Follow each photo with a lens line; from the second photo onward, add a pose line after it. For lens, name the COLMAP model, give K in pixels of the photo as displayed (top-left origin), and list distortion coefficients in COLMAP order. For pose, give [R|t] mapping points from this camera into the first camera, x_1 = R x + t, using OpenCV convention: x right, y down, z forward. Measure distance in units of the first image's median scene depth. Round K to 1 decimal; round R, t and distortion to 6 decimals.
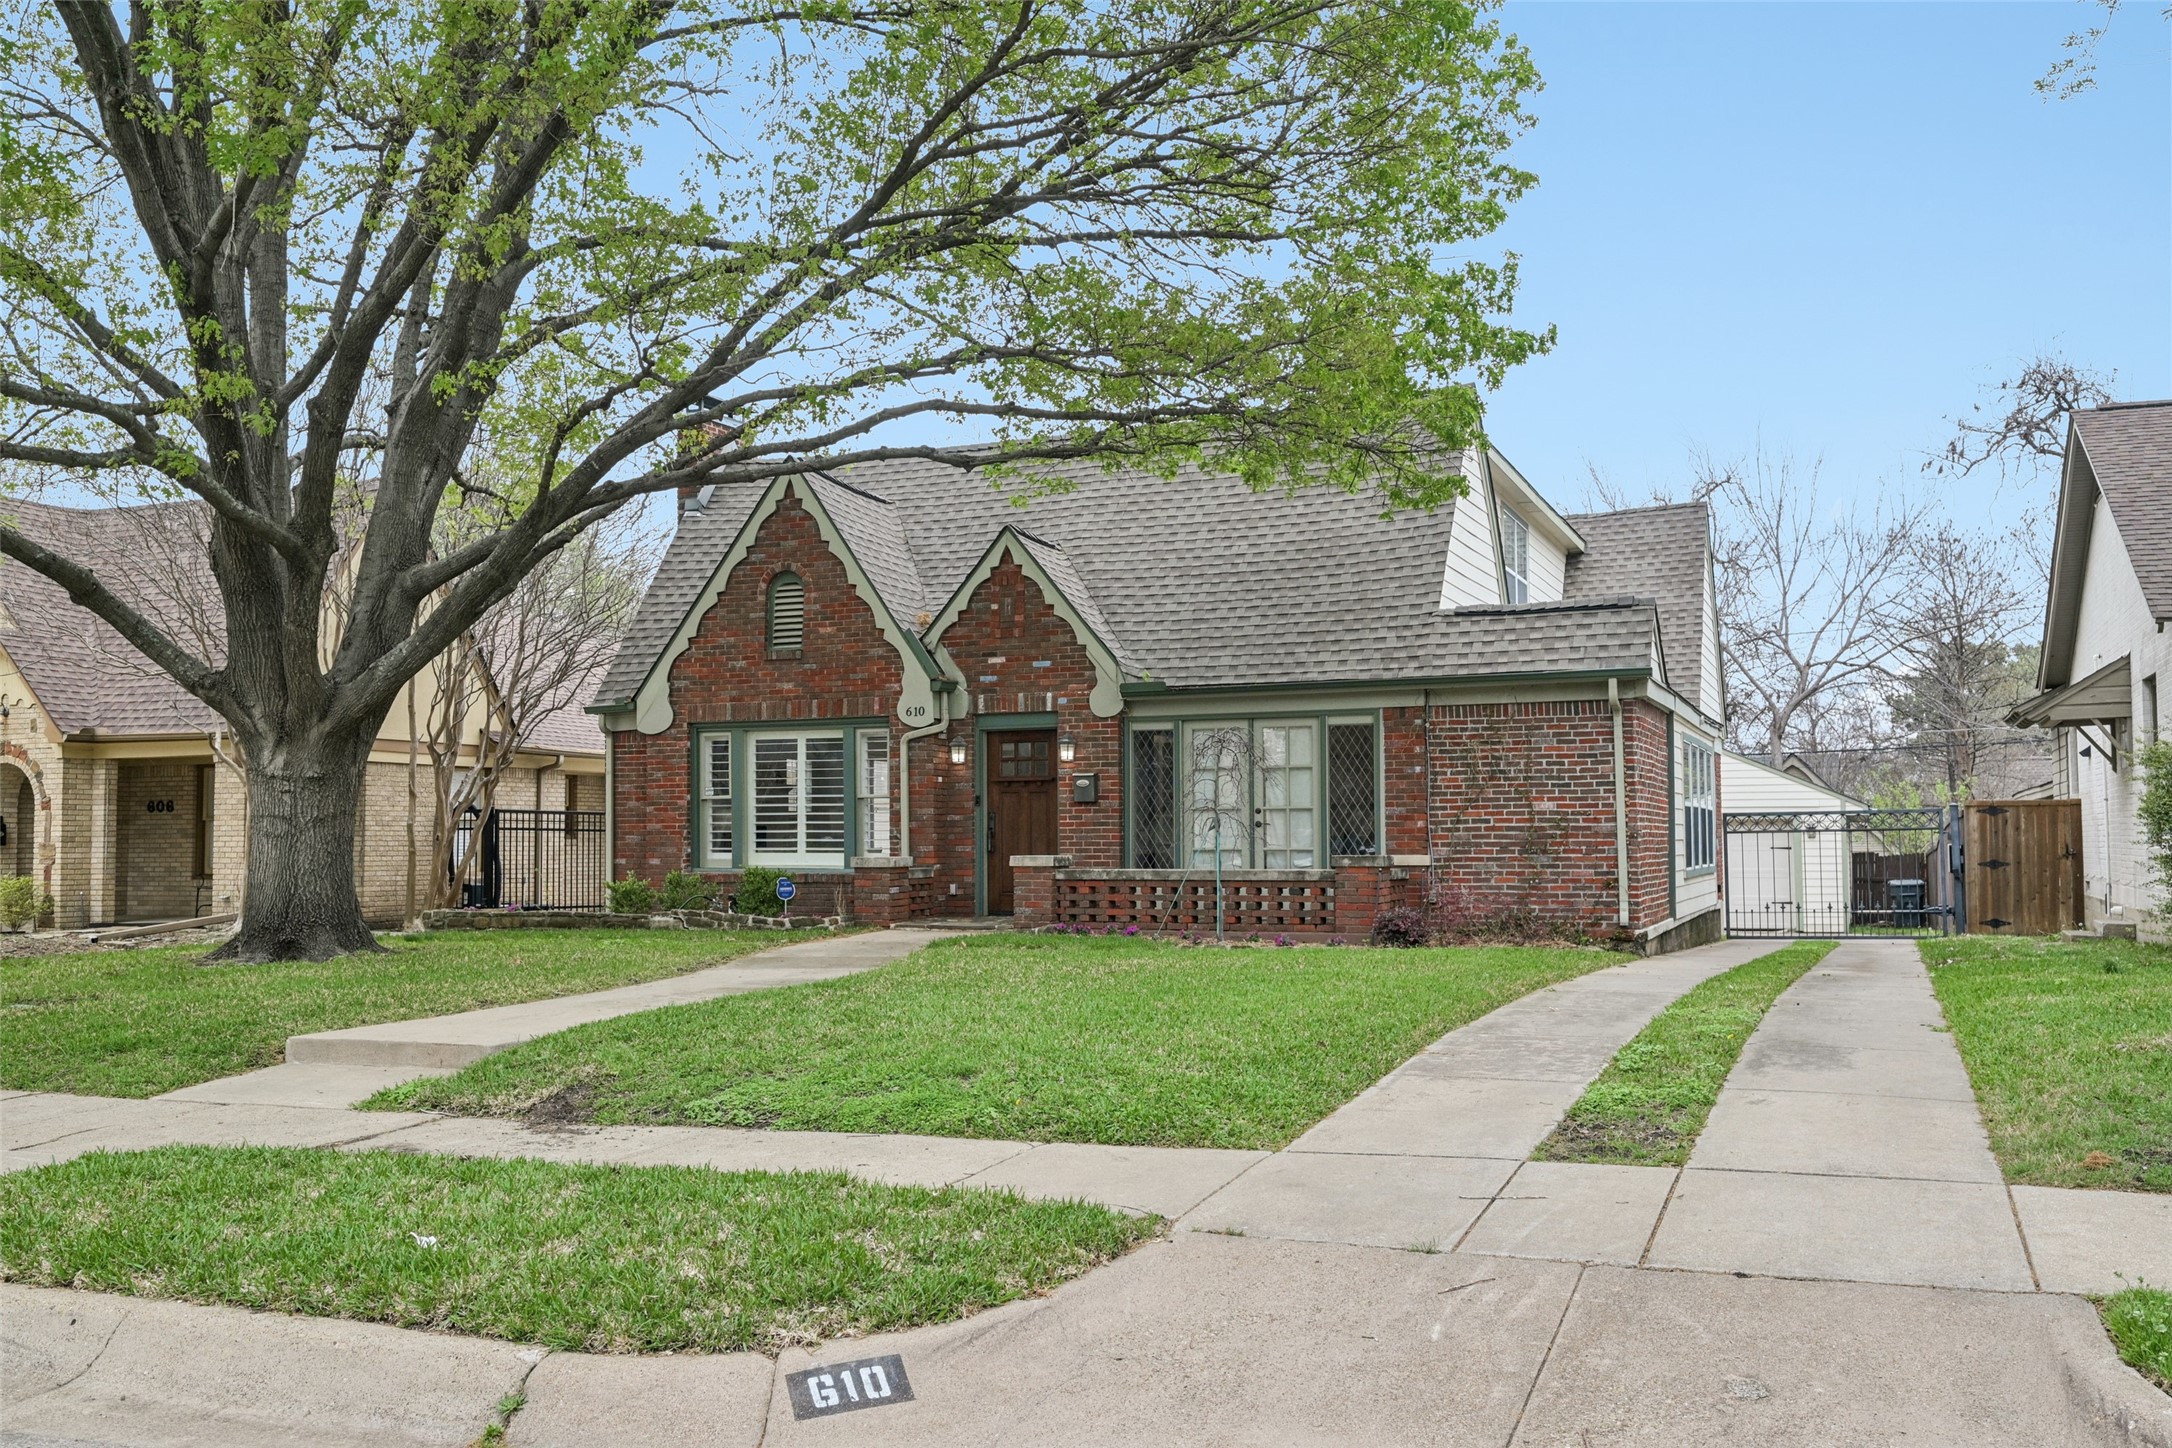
lens RADIAL K [[1843.5, 0, 1087.4], [0, 1843.5, 720.3], [0, 0, 1]] dist [-0.015610, -0.002510]
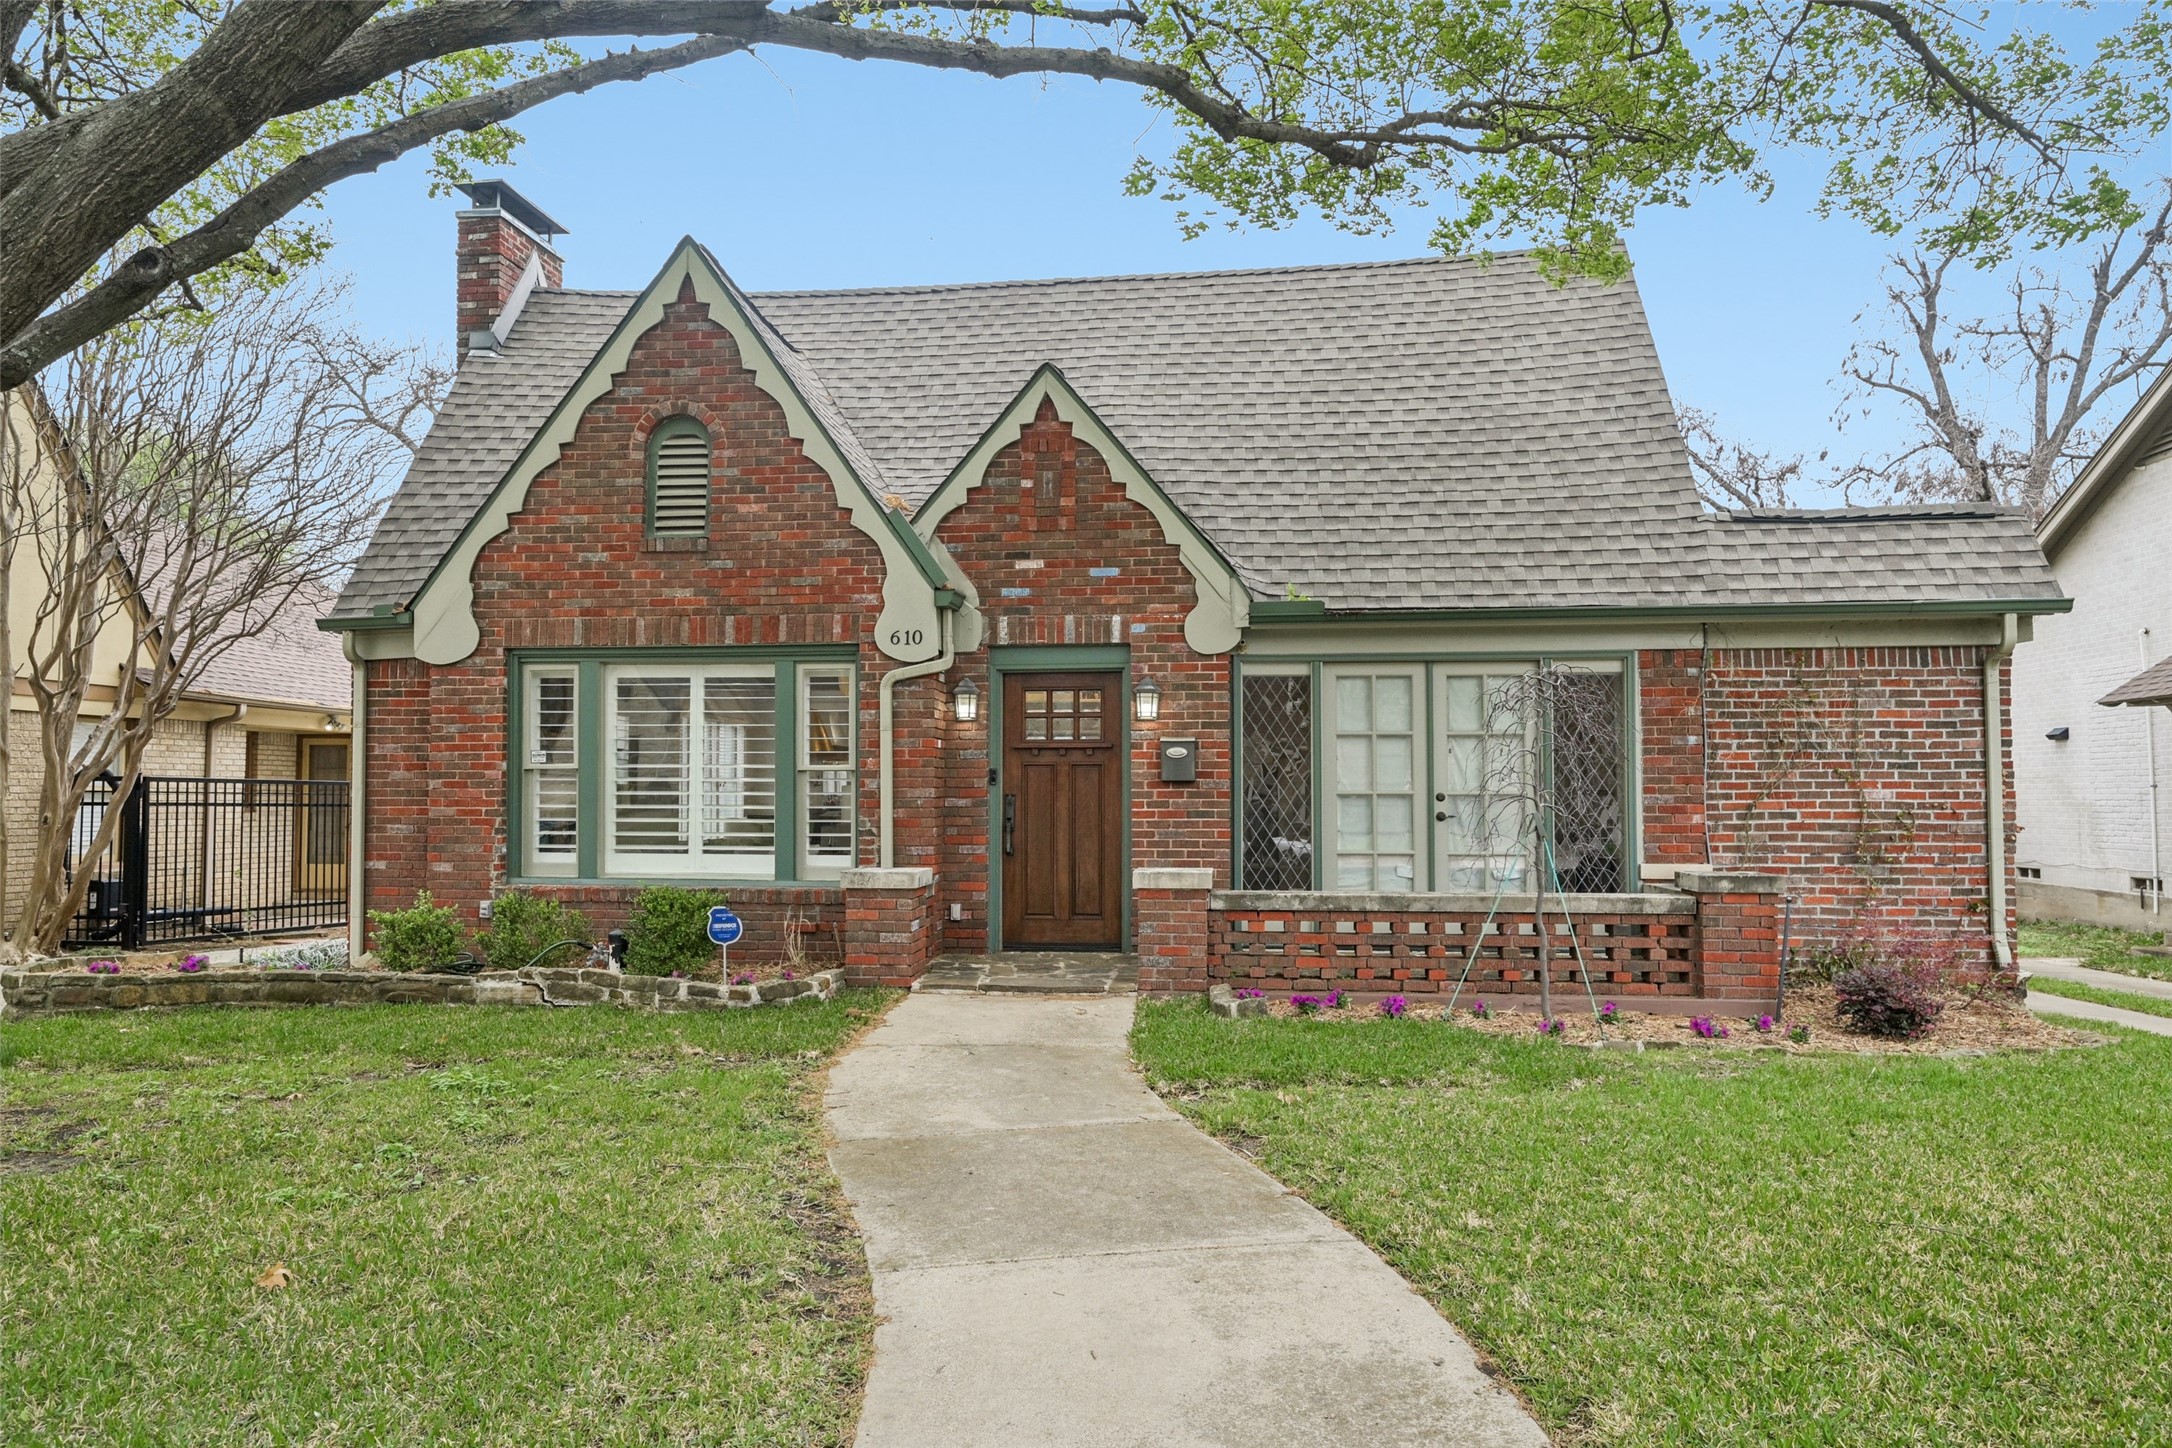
lens RADIAL K [[1410.2, 0, 1083.0], [0, 1410.2, 728.7], [0, 0, 1]] dist [-0.007511, 0.000801]
pose [[0.958839, 0.019316, 0.283293, -0.171391], [-0.023830, 0.999638, 0.012498, 0.019258], [-0.282949, -0.018735, 0.958952, 0.505506]]
